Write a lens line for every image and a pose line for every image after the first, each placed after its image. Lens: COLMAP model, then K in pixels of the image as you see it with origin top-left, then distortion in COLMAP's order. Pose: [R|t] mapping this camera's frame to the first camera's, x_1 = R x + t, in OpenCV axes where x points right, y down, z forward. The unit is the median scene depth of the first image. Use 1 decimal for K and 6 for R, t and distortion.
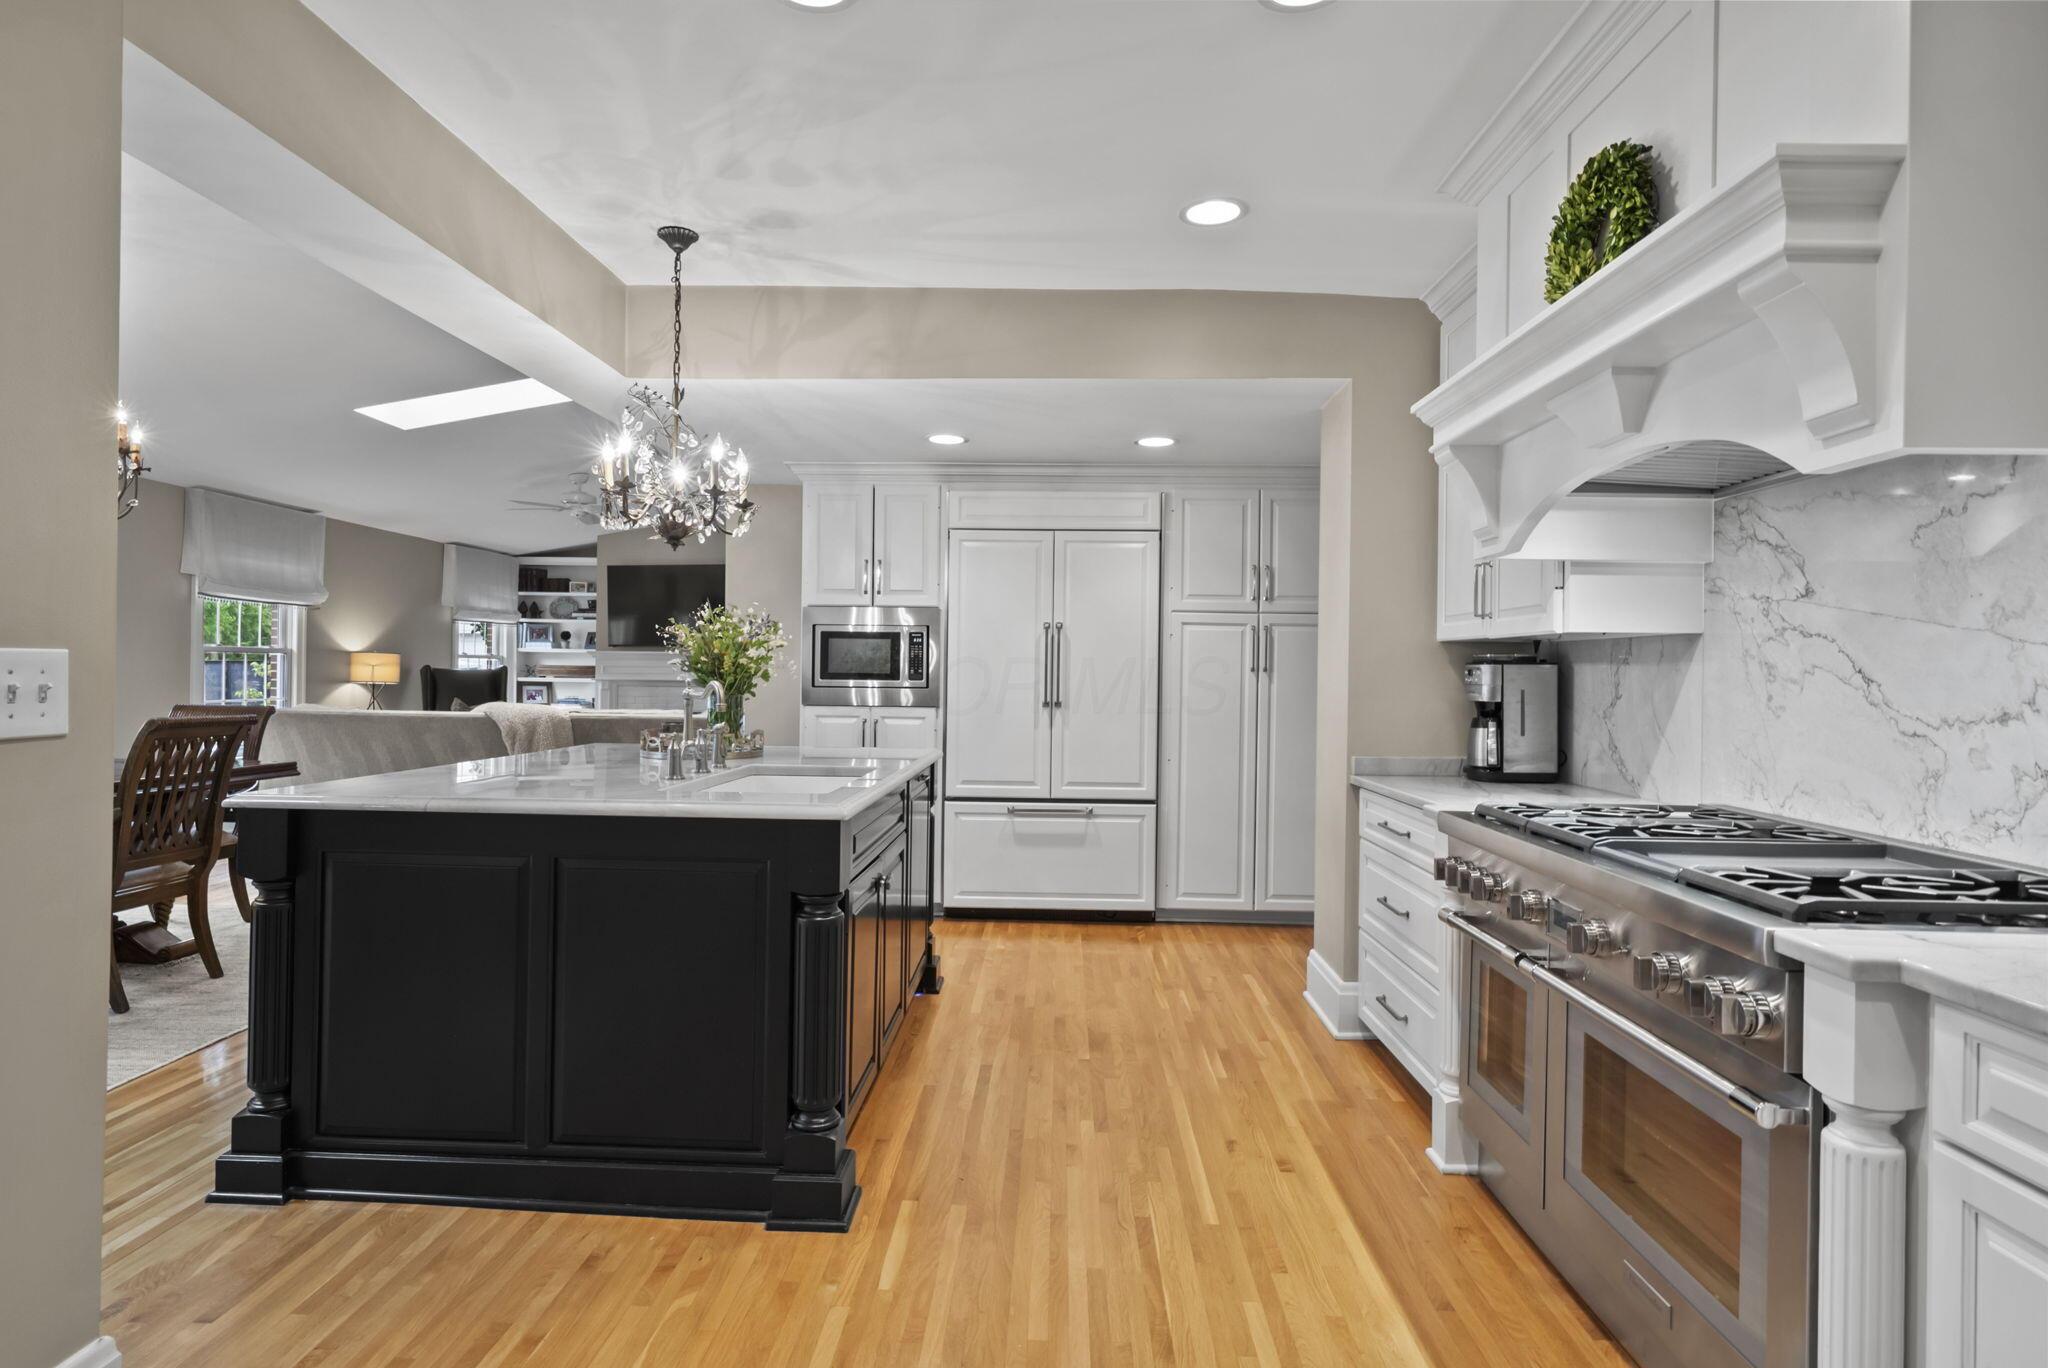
lens RADIAL K [[1070.8, 0, 1018.7], [0, 1070.8, 676.2], [0, 0, 1]] dist [0.003644, 0.000375]
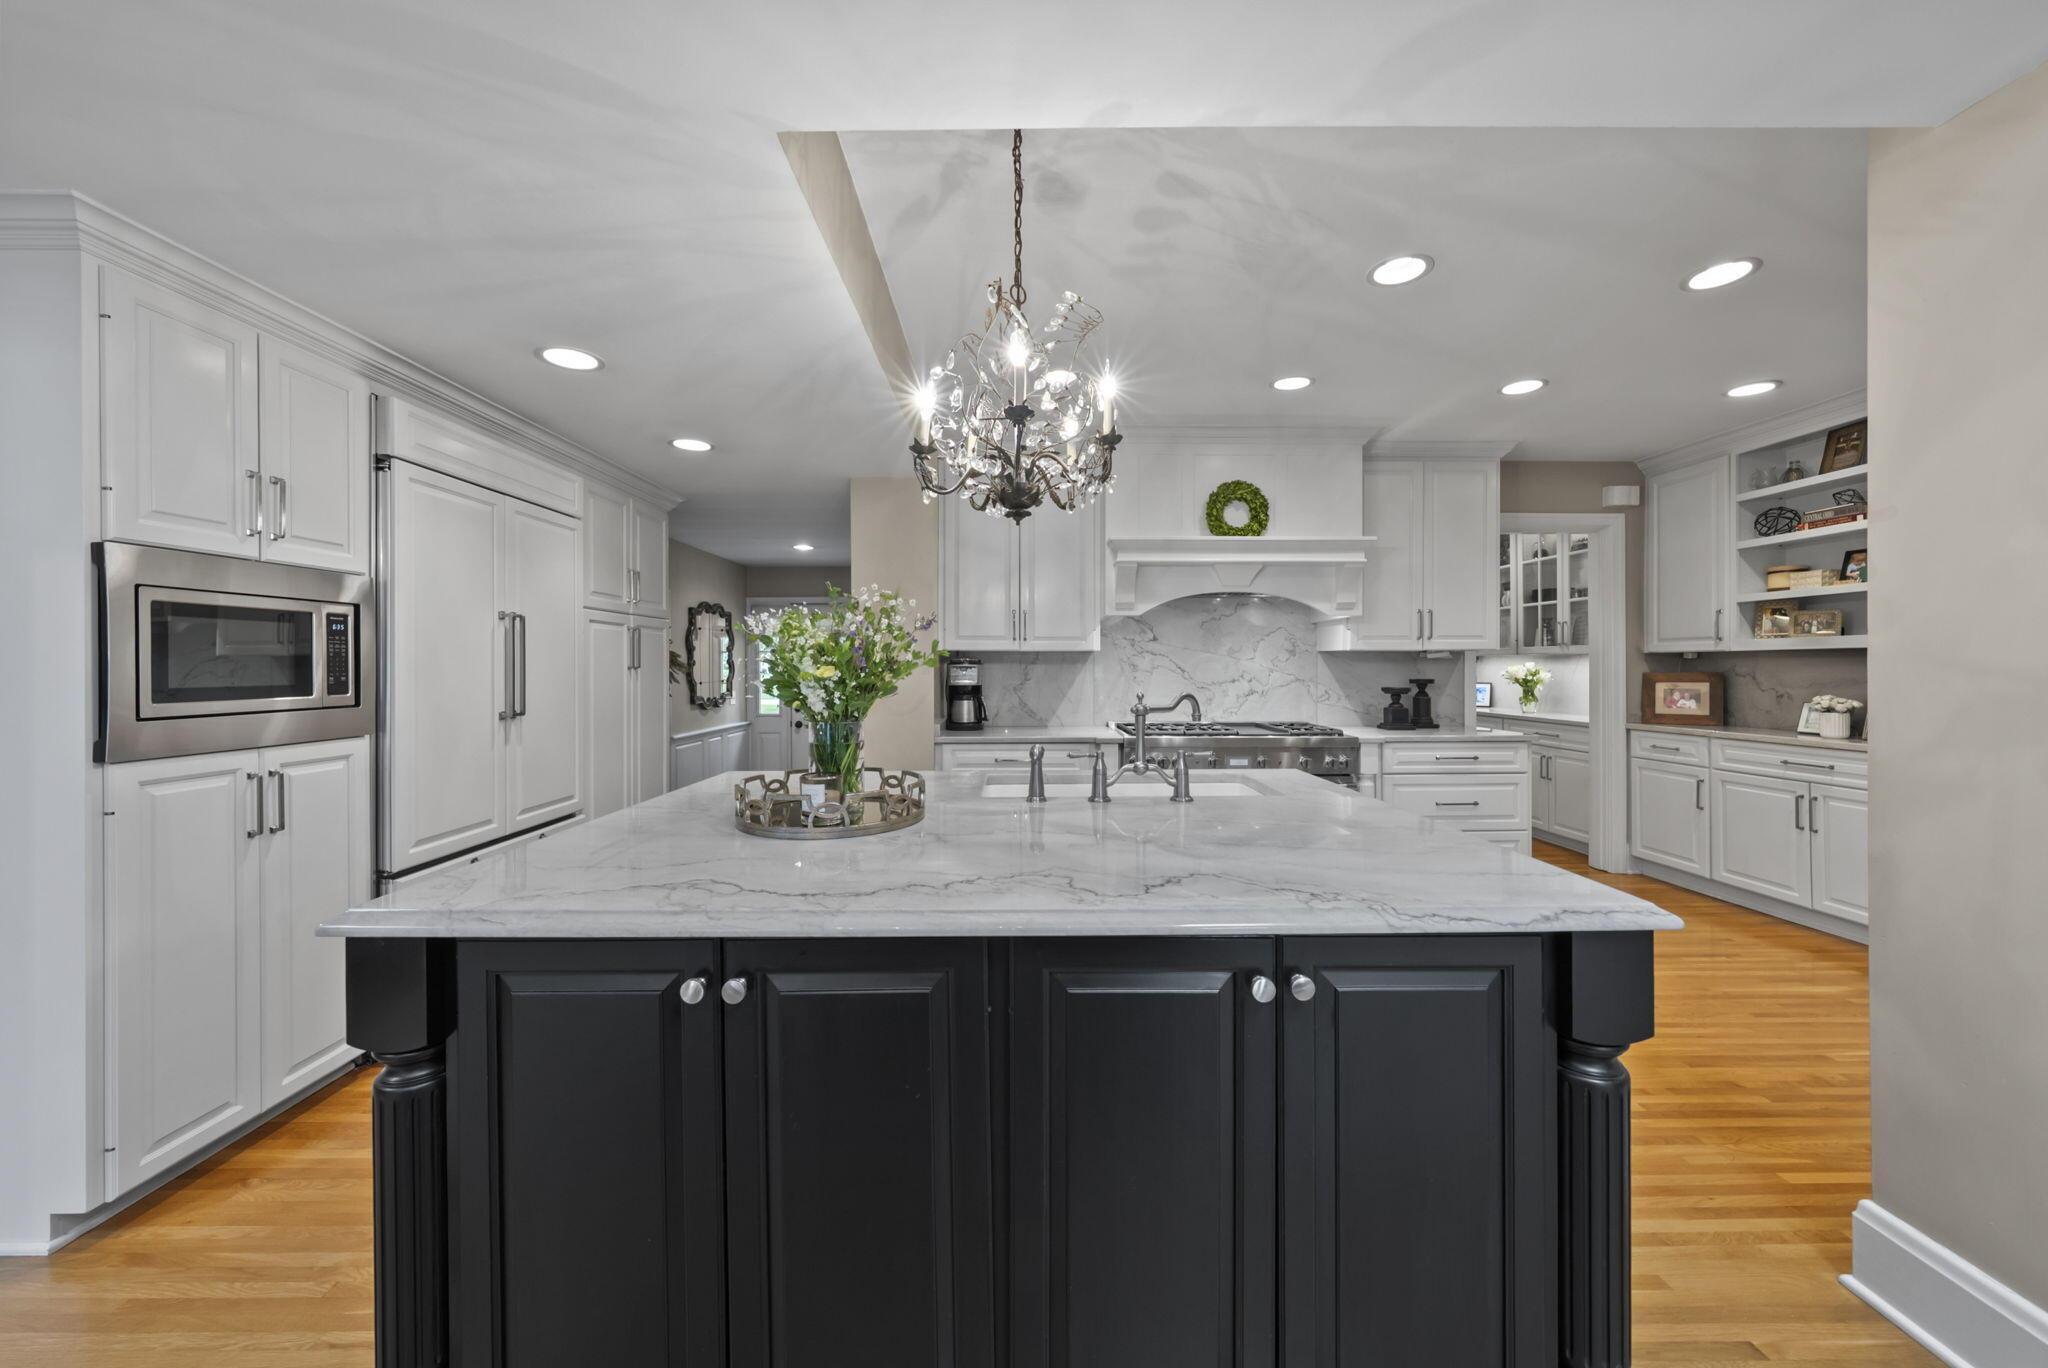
lens RADIAL K [[746.5, 0, 1017.8], [0, 746.5, 668.5], [0, 0, 1]] dist [-0.000761, -0.000044]
pose [[-0.039581, -0.017654, 0.999060, -1.074628], [0.003599, 0.999835, 0.017811, -0.034624], [-0.999210, 0.004300, -0.039511, 1.305501]]
